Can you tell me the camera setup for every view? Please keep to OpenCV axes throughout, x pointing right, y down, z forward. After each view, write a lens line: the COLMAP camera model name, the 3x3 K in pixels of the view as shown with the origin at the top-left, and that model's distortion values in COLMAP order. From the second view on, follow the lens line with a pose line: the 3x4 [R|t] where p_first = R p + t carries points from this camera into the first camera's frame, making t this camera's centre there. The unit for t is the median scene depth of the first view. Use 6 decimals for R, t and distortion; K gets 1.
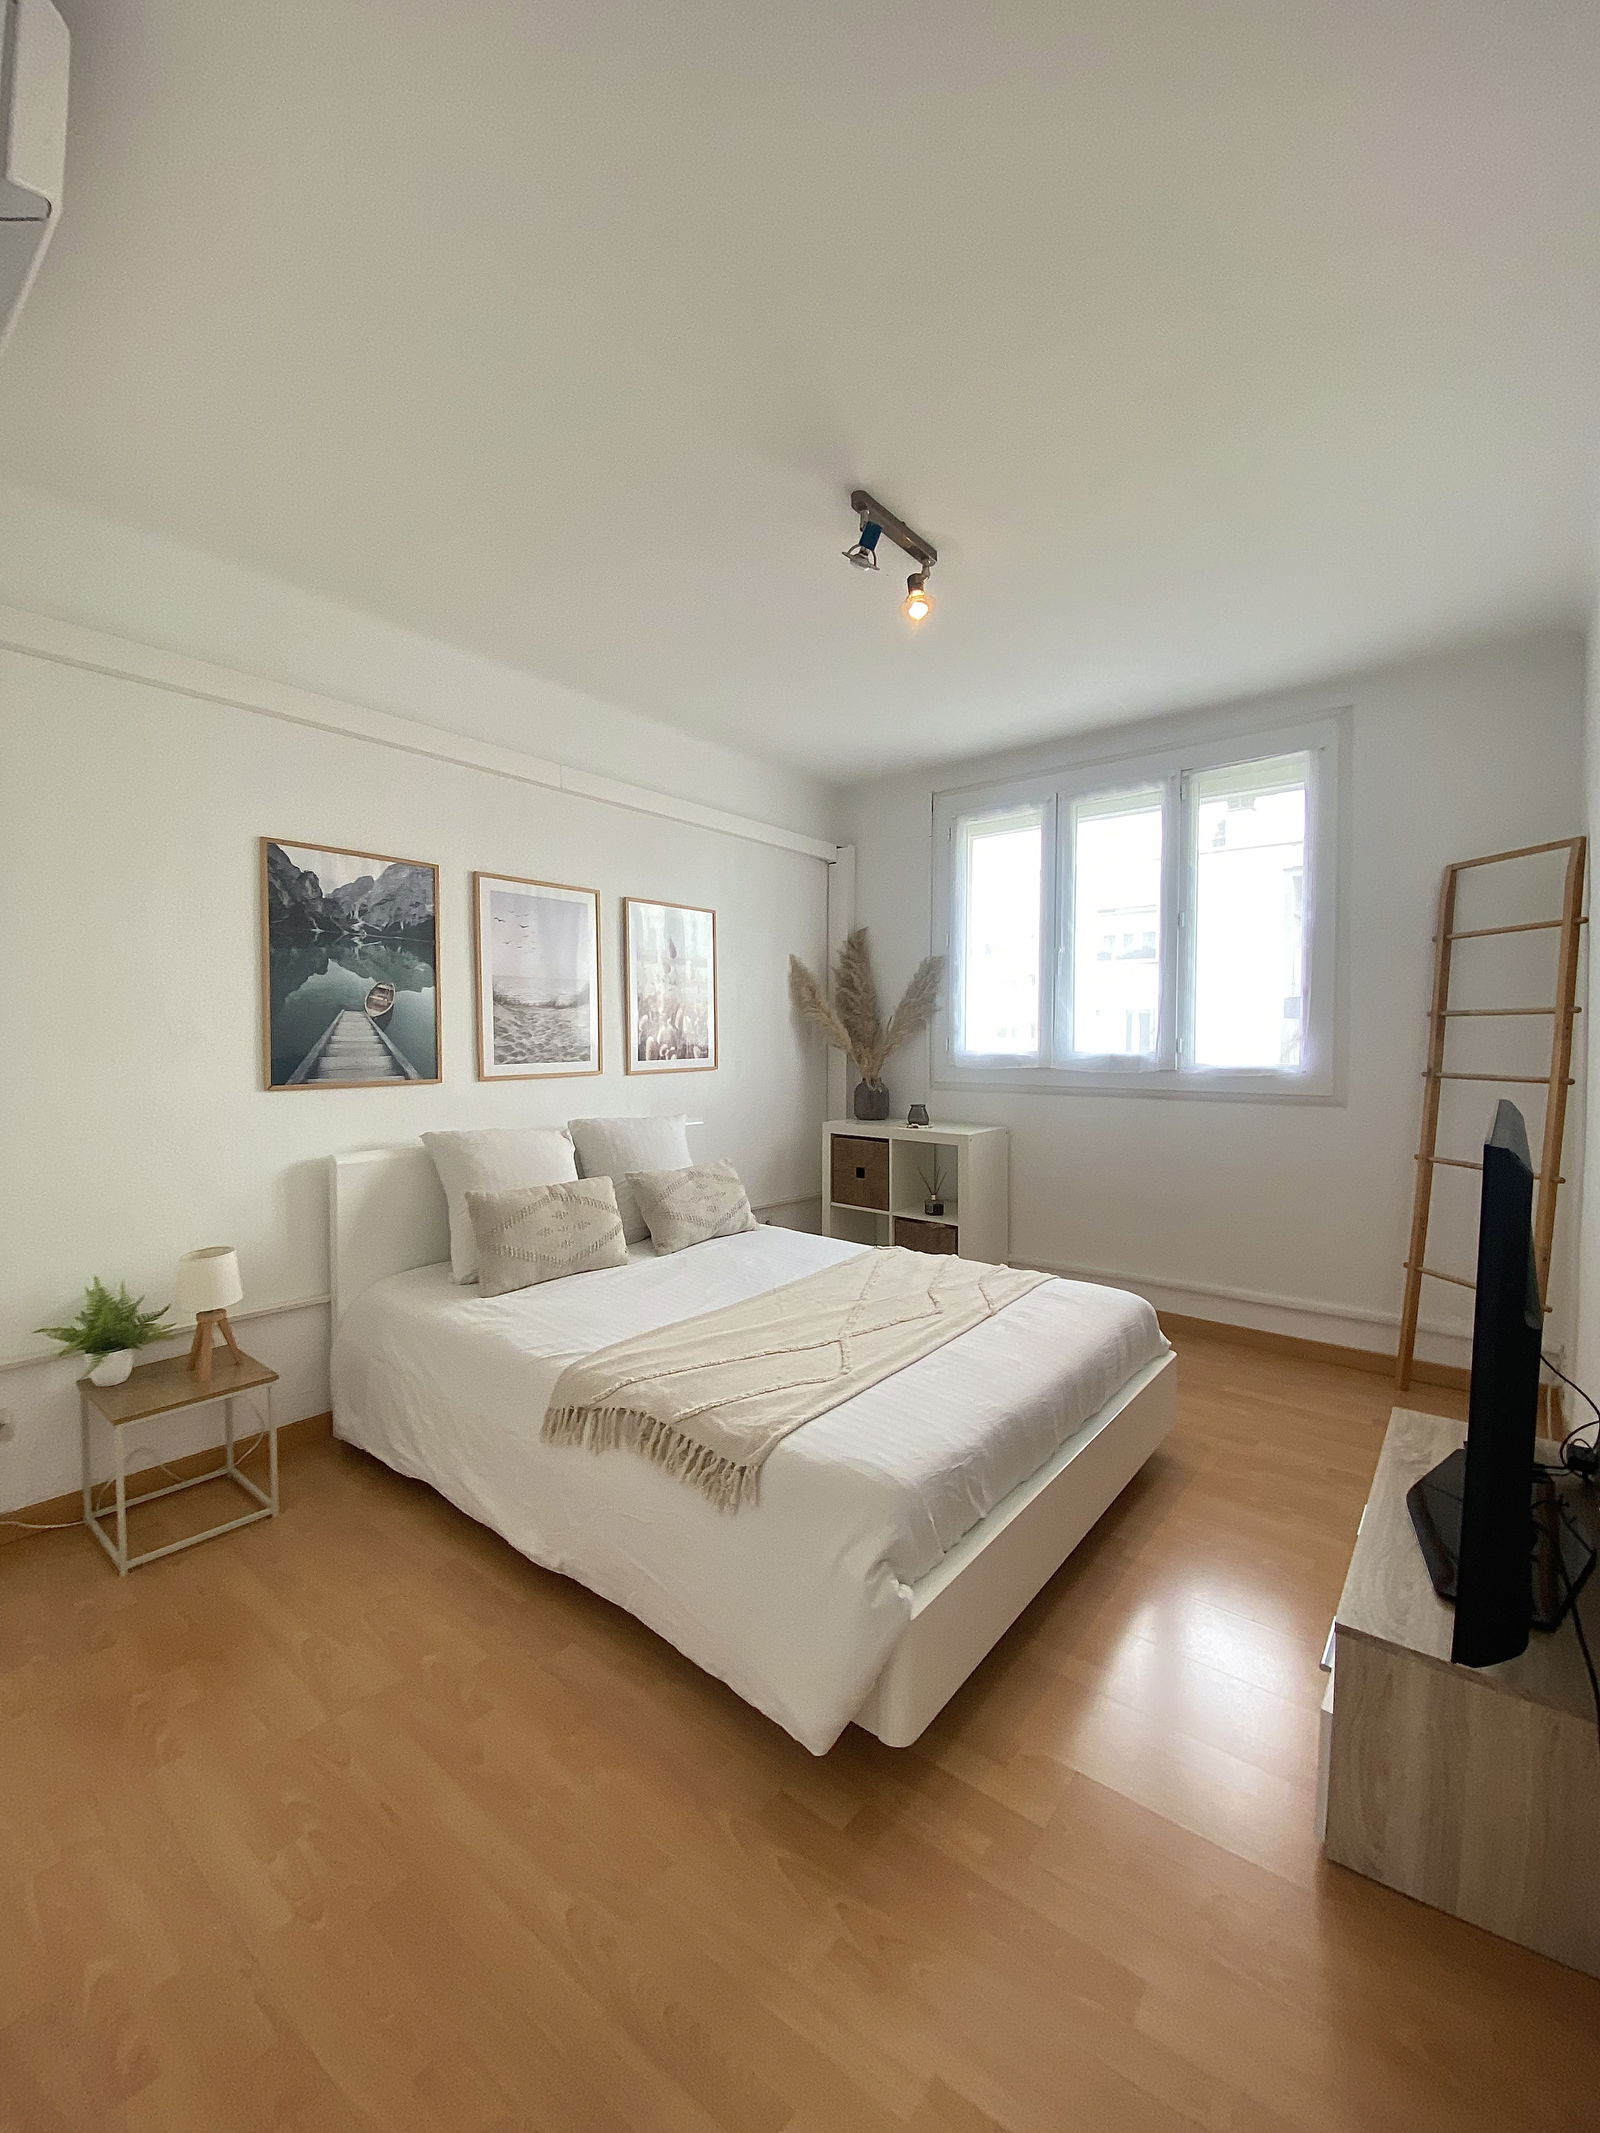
lens RADIAL K [[844.2, 0, 800.0], [0, 844.2, 1066.5], [0, 0, 1]] dist [0.000717, -0.000019]
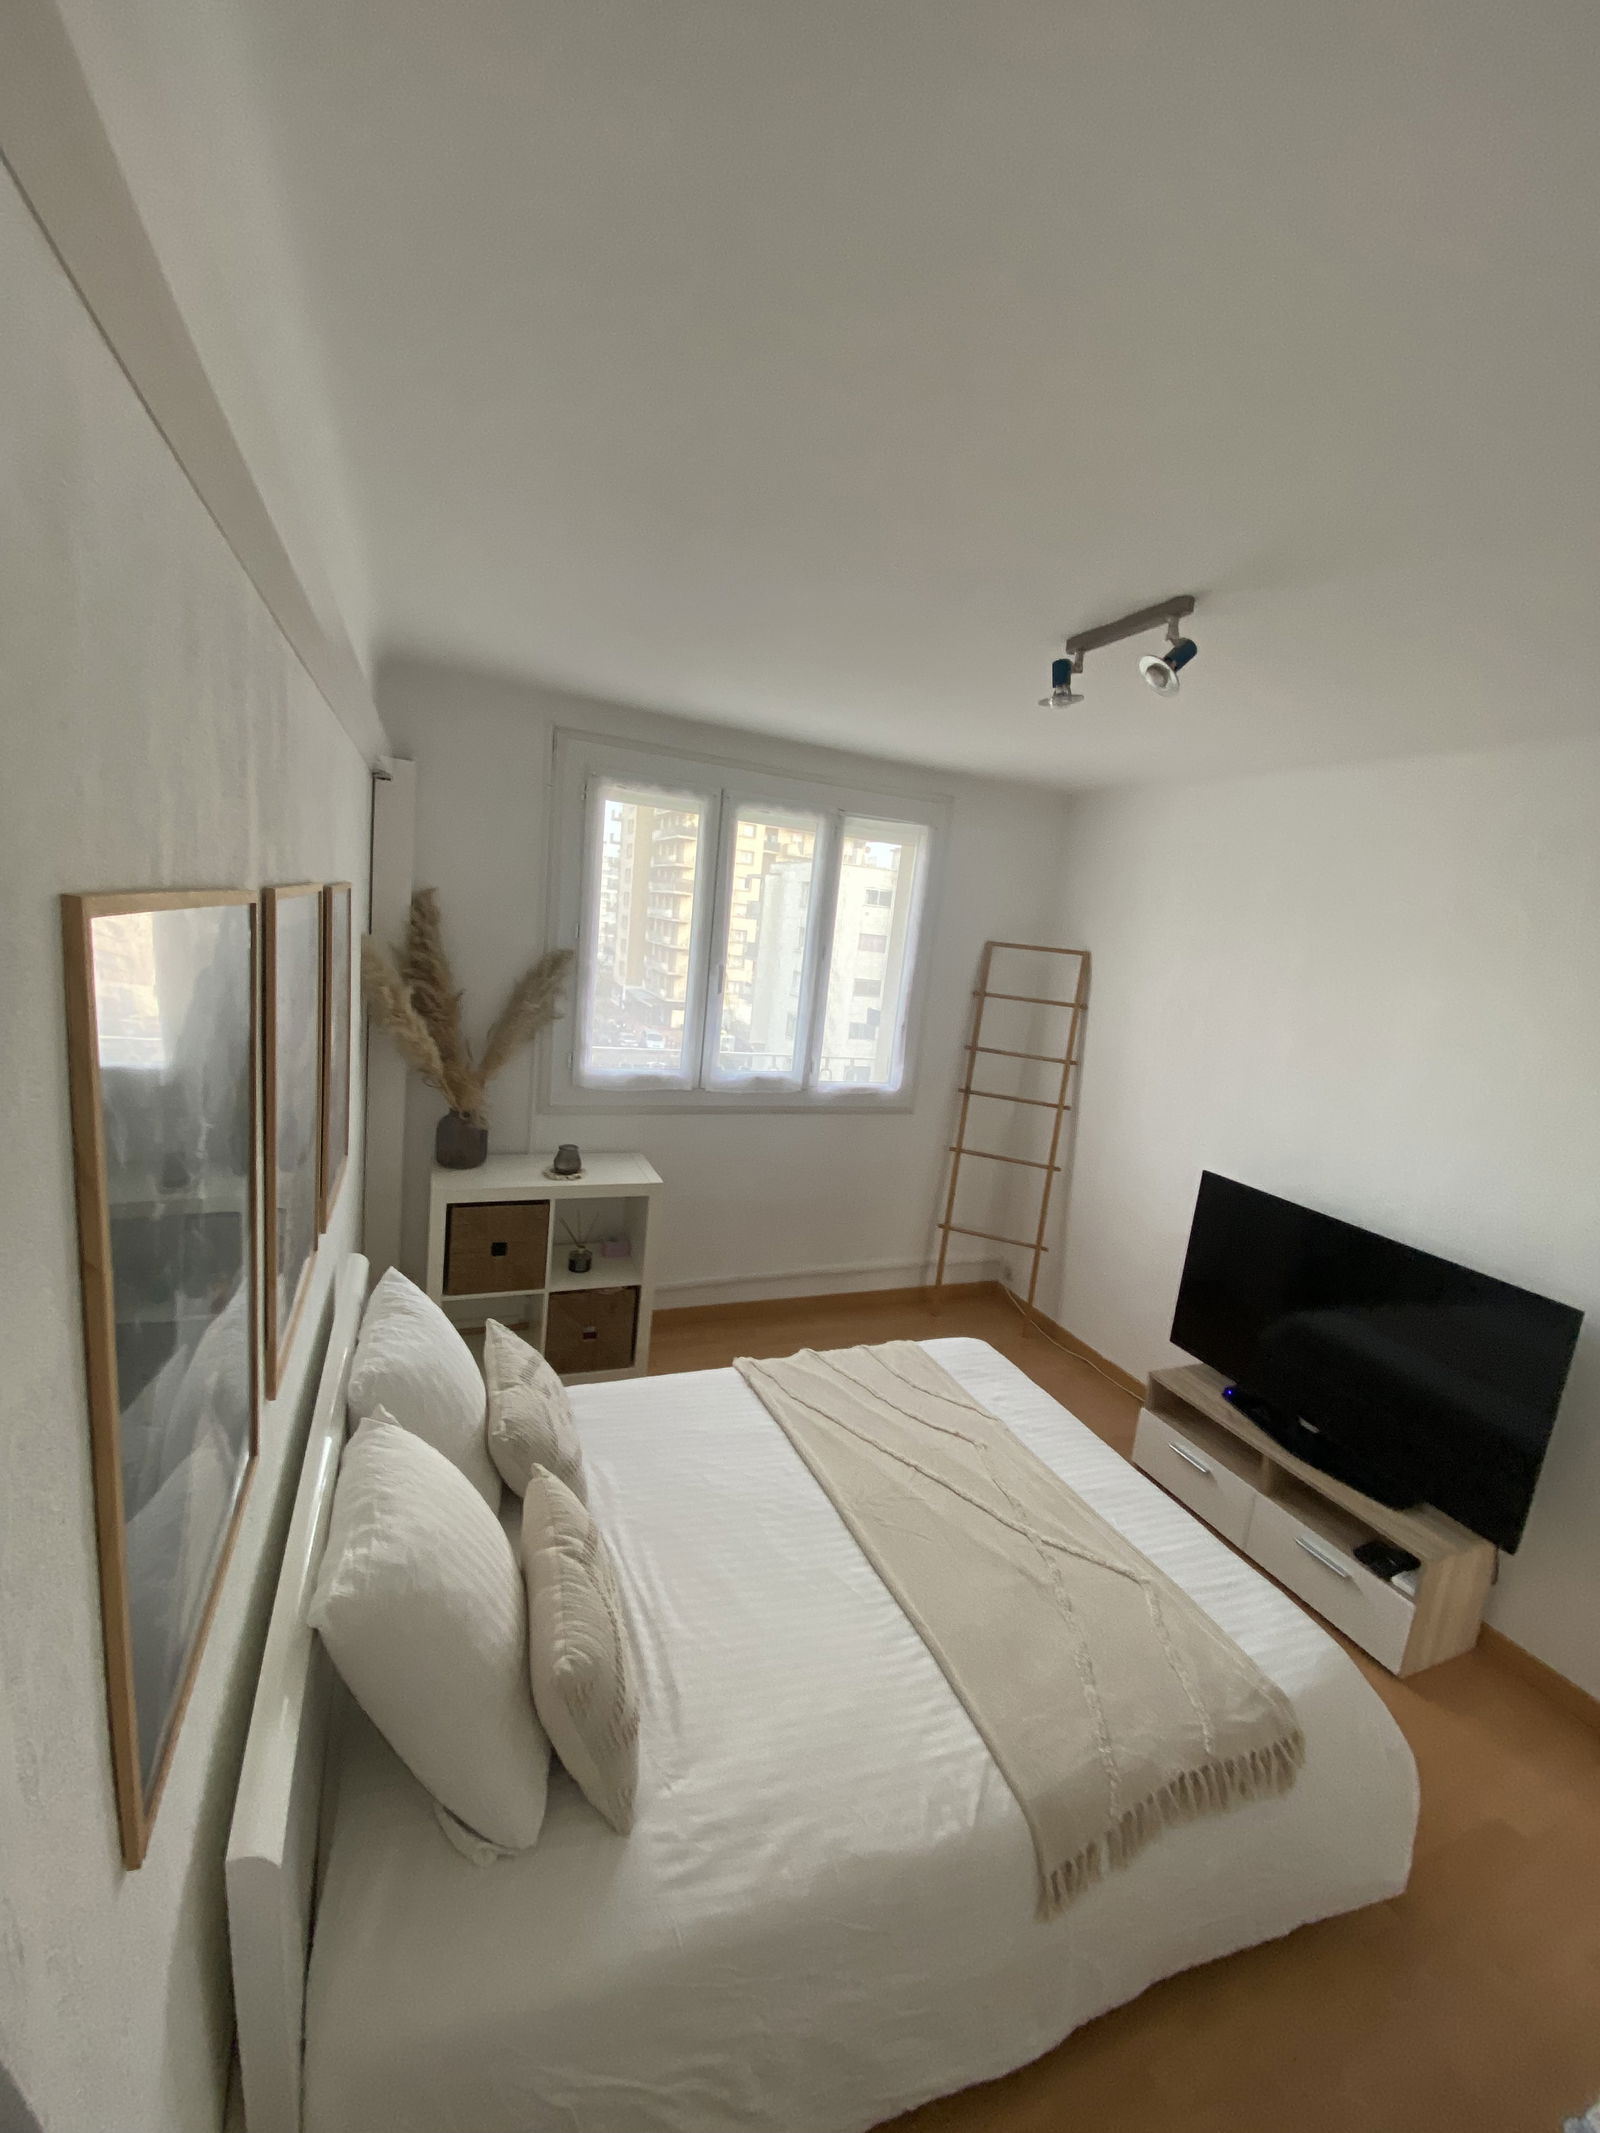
lens RADIAL K [[844.2, 0, 800.0], [0, 844.2, 1066.5], [0, 0, 1]] dist [0.000717, -0.000019]
pose [[0.441757, -0.104847, 0.890987, -0.504884], [-0.070529, 0.986015, 0.150998, -0.179626], [-0.894358, -0.129545, 0.428184, 0.522964]]
